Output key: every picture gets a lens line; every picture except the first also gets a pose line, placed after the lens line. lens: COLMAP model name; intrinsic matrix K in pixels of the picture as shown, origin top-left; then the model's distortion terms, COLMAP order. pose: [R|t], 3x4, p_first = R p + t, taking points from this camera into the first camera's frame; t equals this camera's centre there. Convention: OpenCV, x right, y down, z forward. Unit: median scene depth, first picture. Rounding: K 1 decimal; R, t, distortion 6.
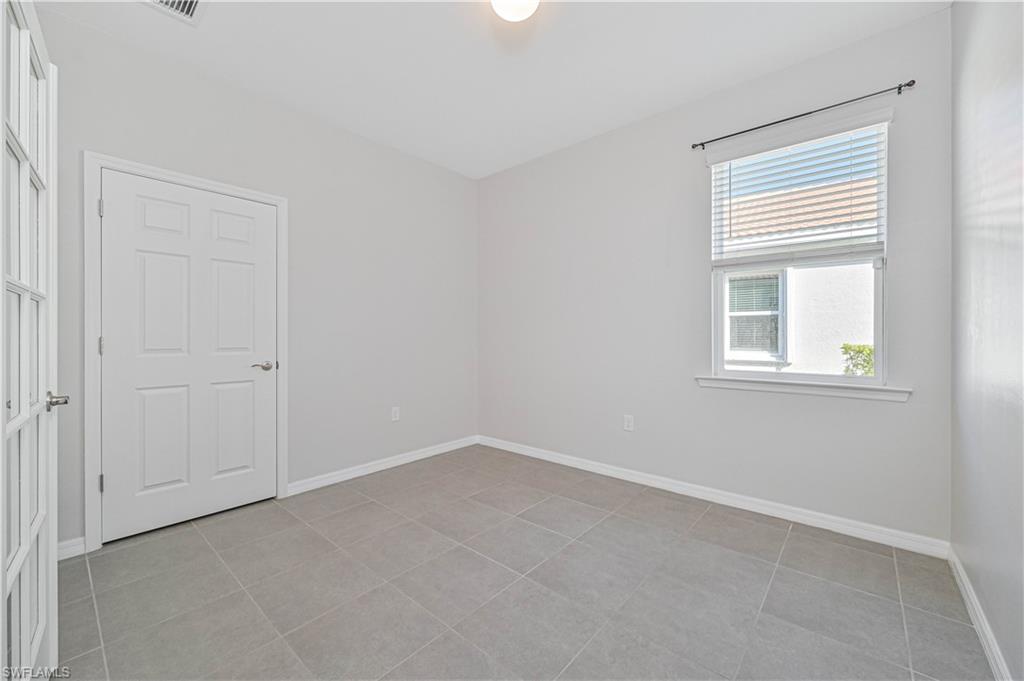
lens RADIAL K [[405.8, 0, 514.3], [0, 405.8, 336.1], [0, 0, 1]] dist [-0.001094, 0.000009]
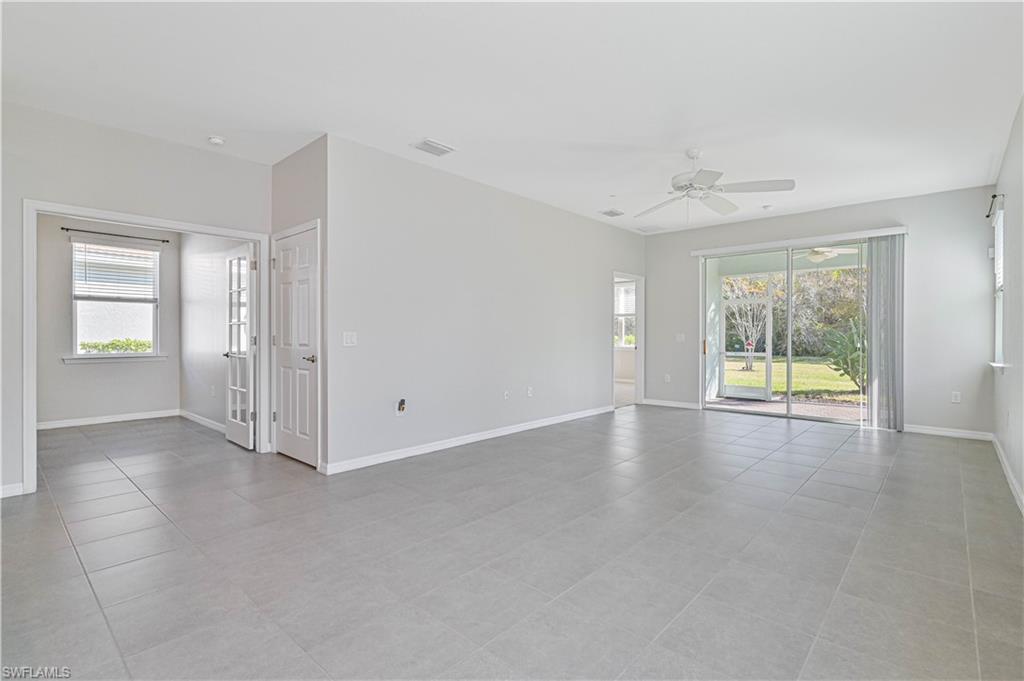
lens RADIAL K [[479.8, 0, 512.0], [0, 479.8, 340.5], [0, 0, 1]] dist [0.001045, -0.000121]
pose [[0.032704, -0.005136, 0.999452, -1.919995], [-0.001498, 0.999985, 0.005188, 0.010366], [-0.999464, -0.001667, 0.032696, -1.253379]]
